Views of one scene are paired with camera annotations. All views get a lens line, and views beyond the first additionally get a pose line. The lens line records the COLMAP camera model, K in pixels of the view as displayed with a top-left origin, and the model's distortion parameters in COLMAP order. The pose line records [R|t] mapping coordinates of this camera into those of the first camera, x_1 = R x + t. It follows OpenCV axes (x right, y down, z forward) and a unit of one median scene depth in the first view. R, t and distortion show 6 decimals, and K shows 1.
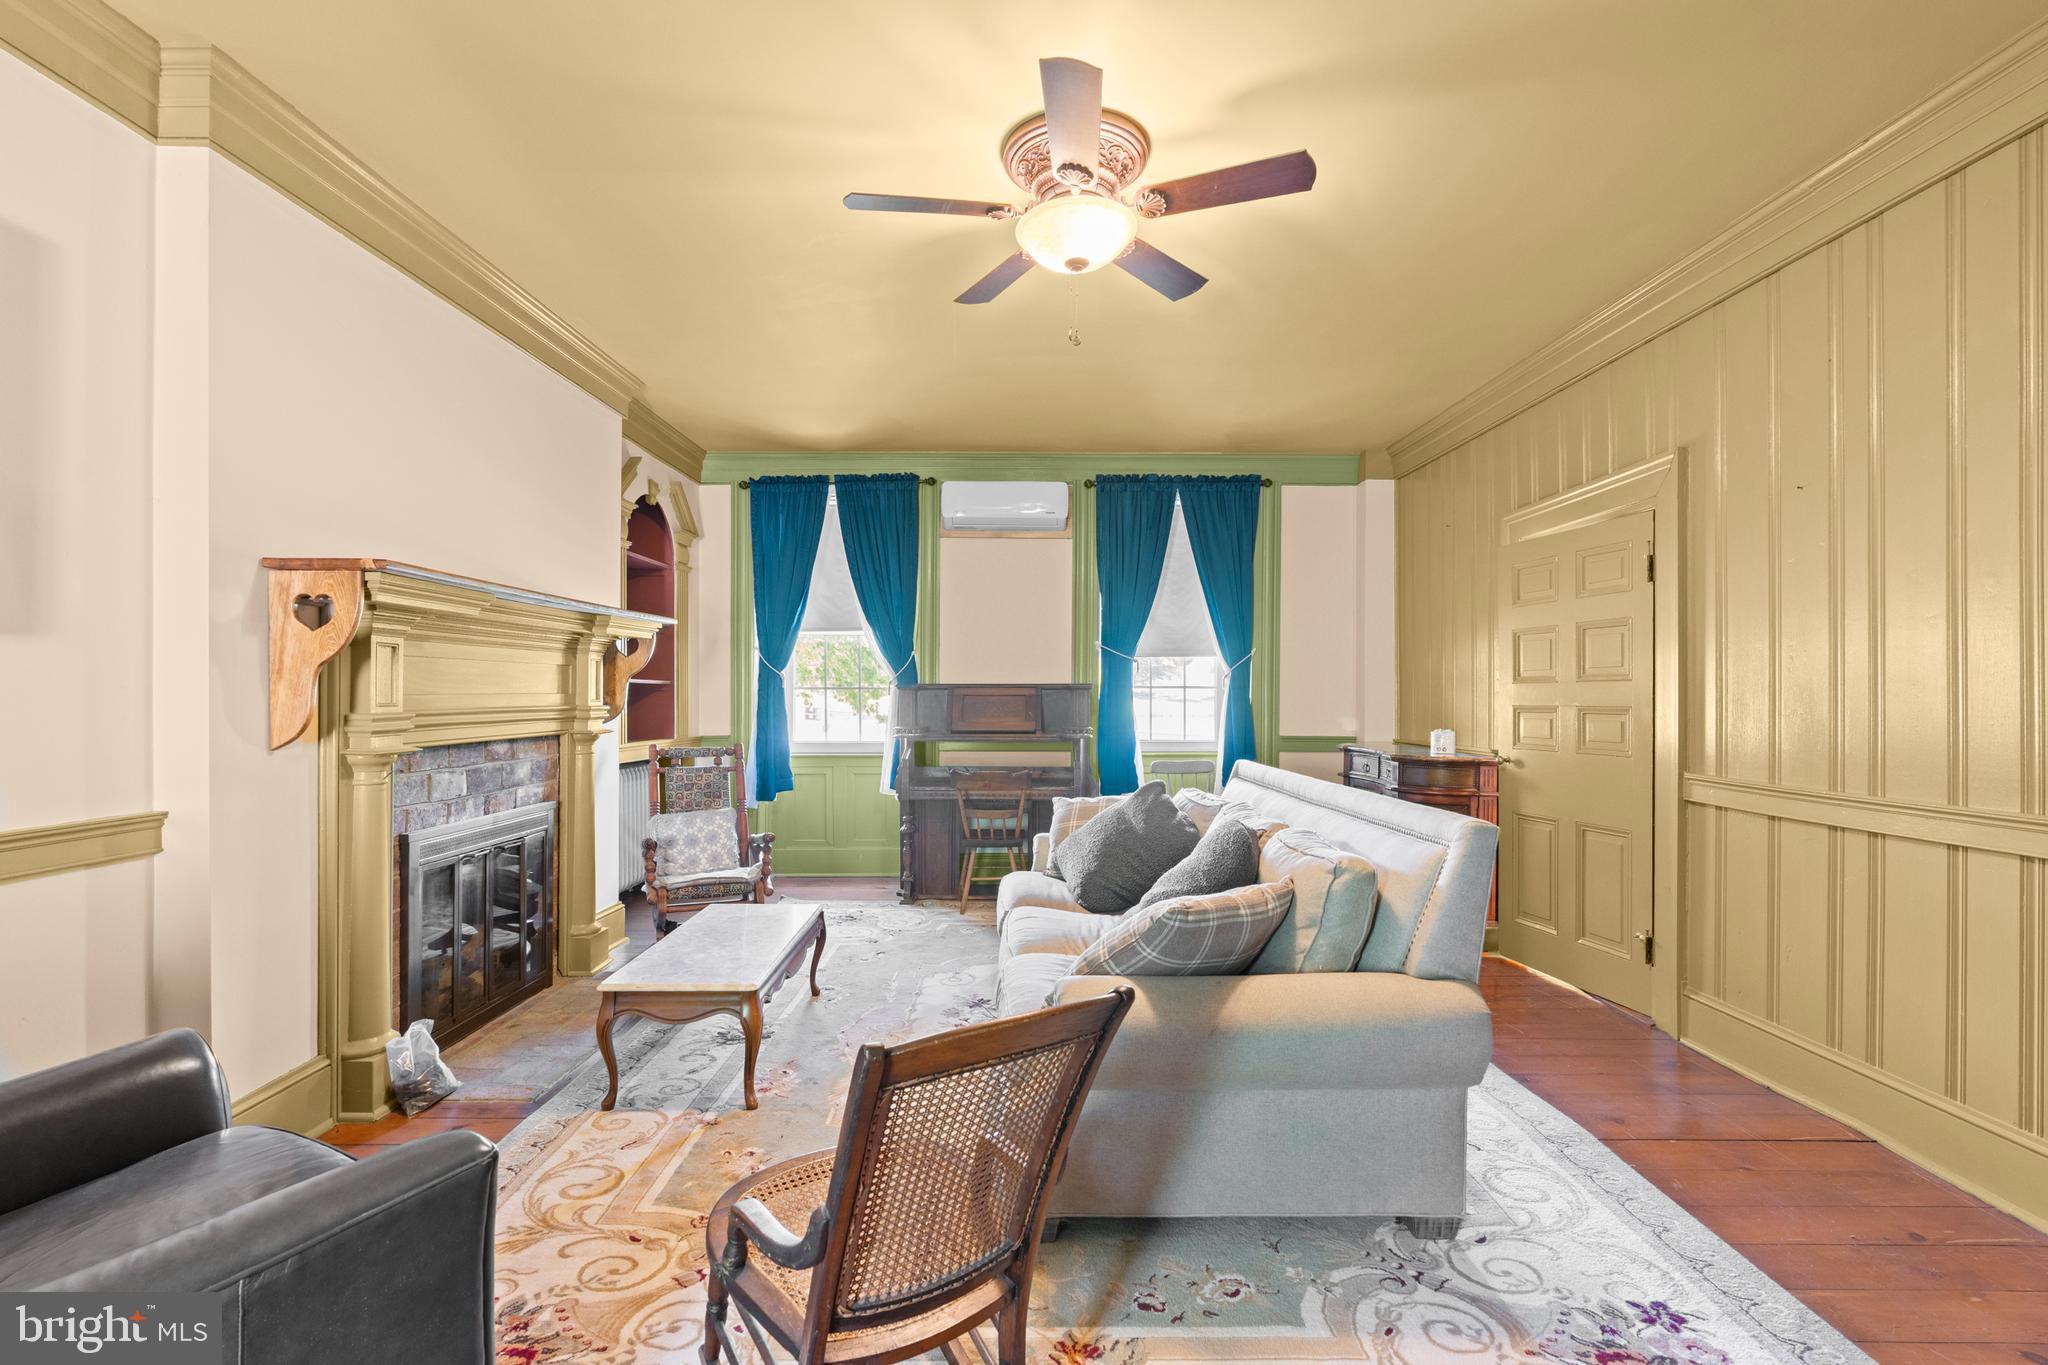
lens RADIAL K [[934.0, 0, 1032.6], [0, 934.0, 677.6], [0, 0, 1]] dist [-0.014353, 0.008307]
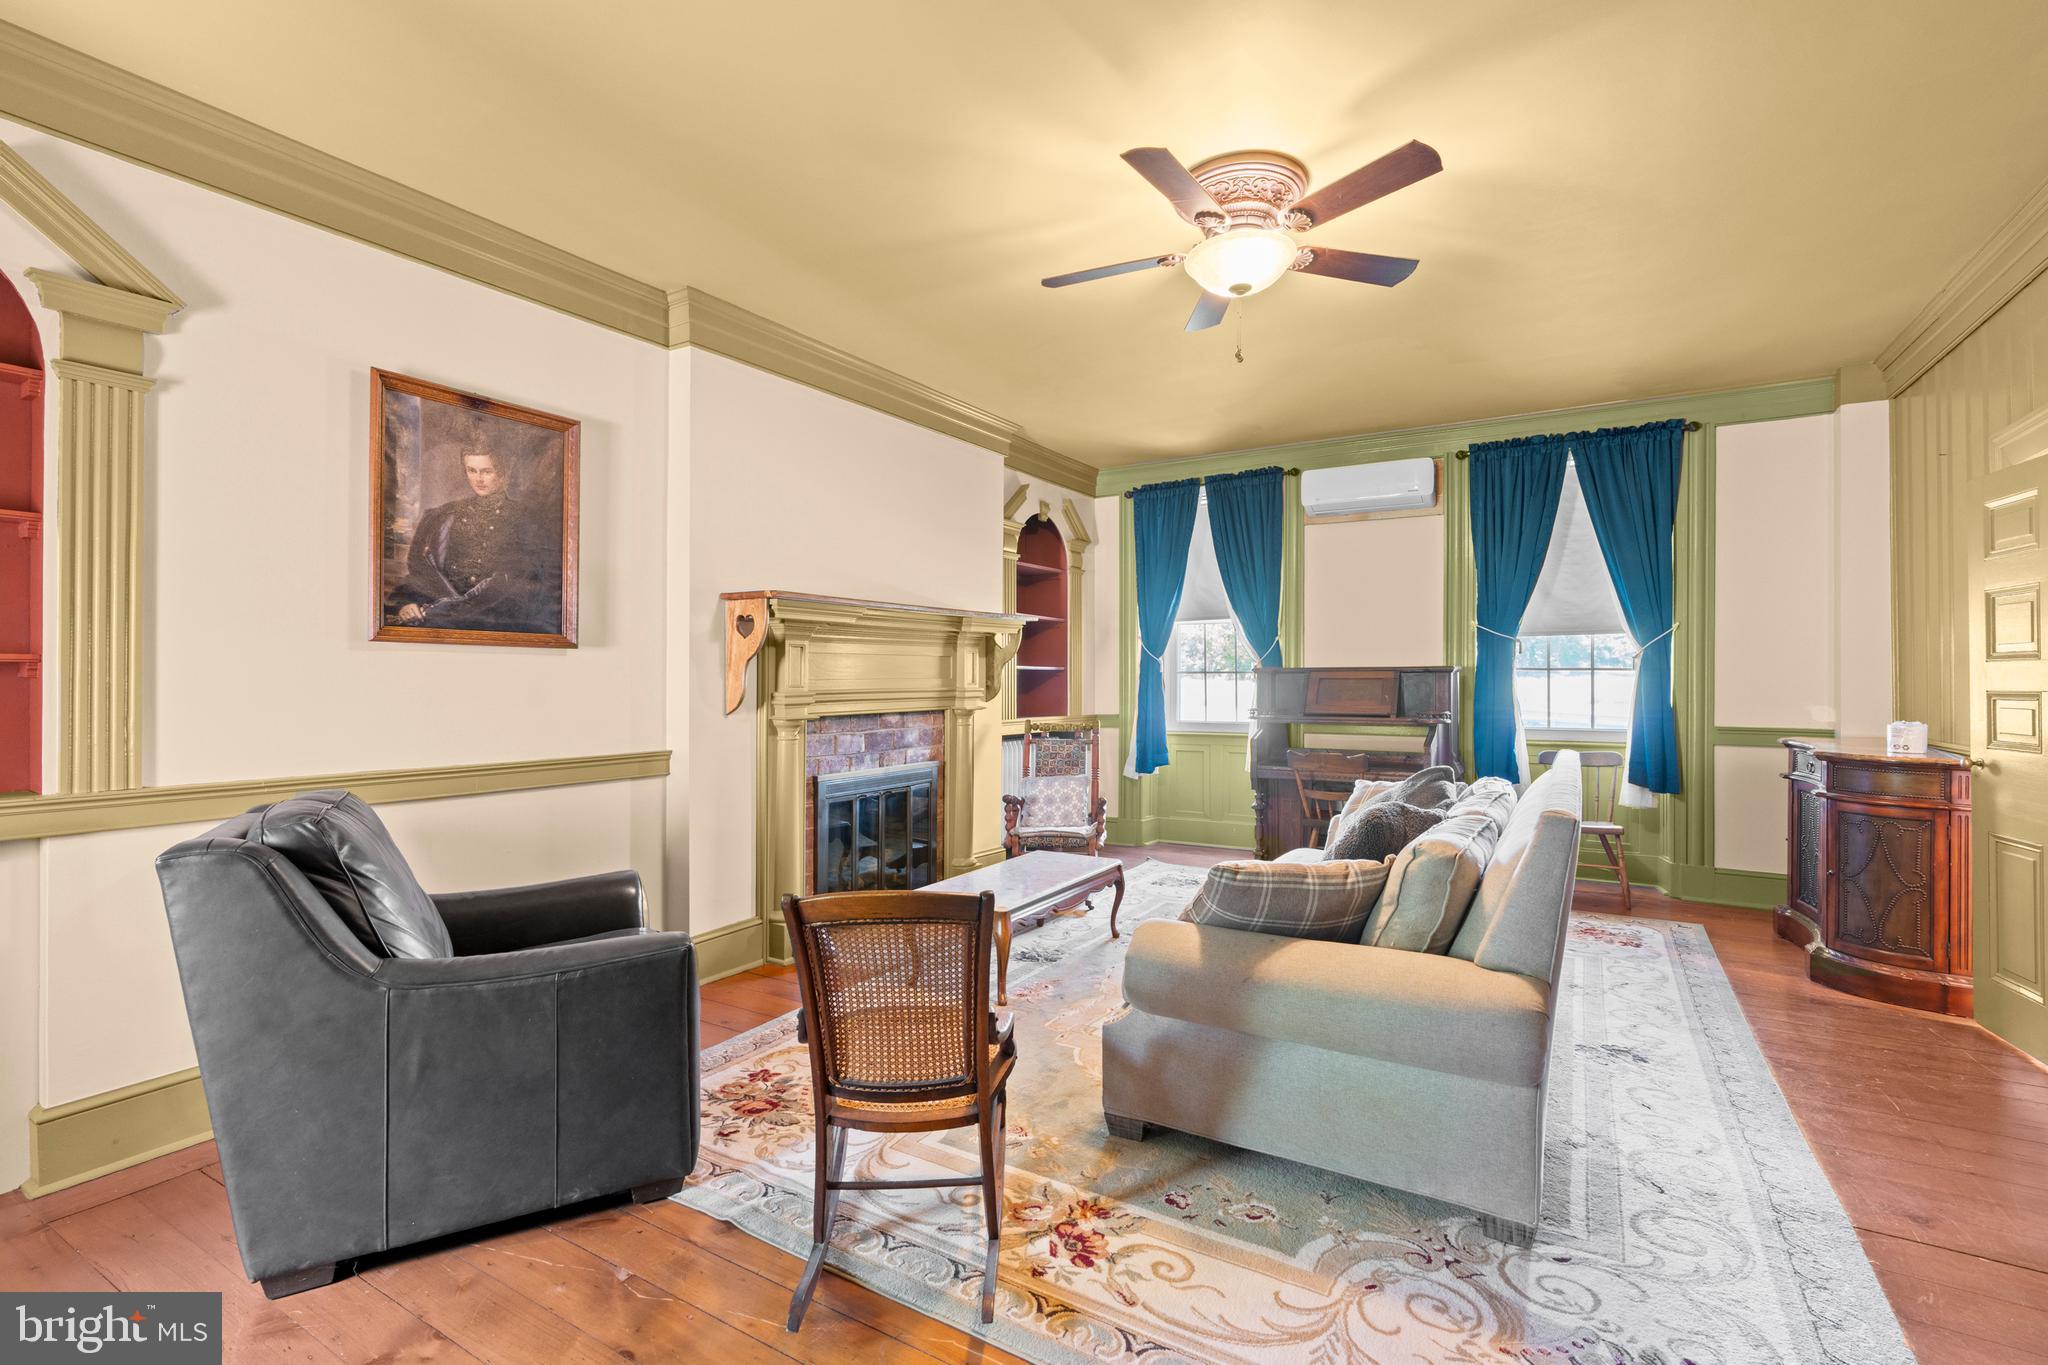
lens RADIAL K [[930.3, 0, 1031.2], [0, 930.3, 648.2], [0, 0, 1]] dist [-0.004354, 0.000666]
pose [[0.851293, -0.019165, -0.524340, 0.255516], [0.011786, 0.999779, -0.017408, -0.000729], [0.524558, 0.008639, 0.851331, -0.040388]]
